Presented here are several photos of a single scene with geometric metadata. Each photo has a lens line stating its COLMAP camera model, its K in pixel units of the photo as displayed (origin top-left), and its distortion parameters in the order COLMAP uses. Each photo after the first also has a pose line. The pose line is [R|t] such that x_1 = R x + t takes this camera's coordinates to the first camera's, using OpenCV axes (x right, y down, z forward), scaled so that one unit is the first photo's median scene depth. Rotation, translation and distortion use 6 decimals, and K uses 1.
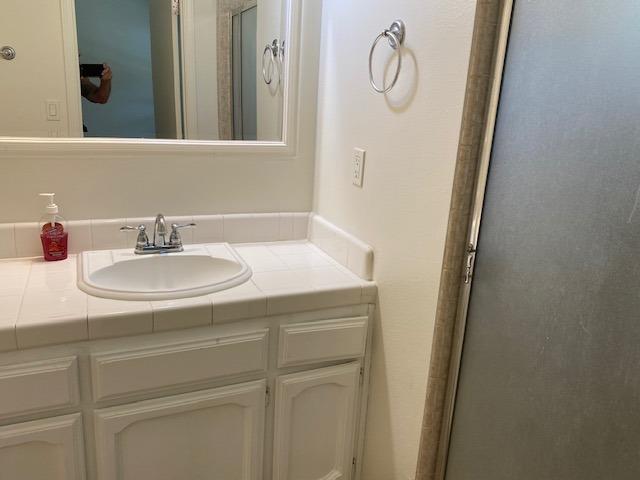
lens RADIAL K [[518.4, 0, 313.6], [0, 518.4, 223.7], [0, 0, 1]] dist [0.033126, -0.036618]
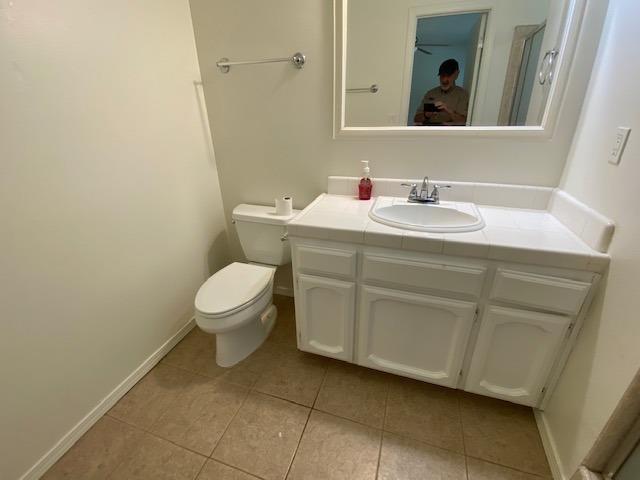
lens RADIAL K [[289.7, 0, 315.8], [0, 289.7, 237.0], [0, 0, 1]] dist [-0.001241, -0.007392]
pose [[0.732934, 0.202554, -0.649445, 0.052290], [-0.112492, 0.977589, 0.177946, 0.039046], [0.670935, -0.057365, 0.739294, 0.154992]]
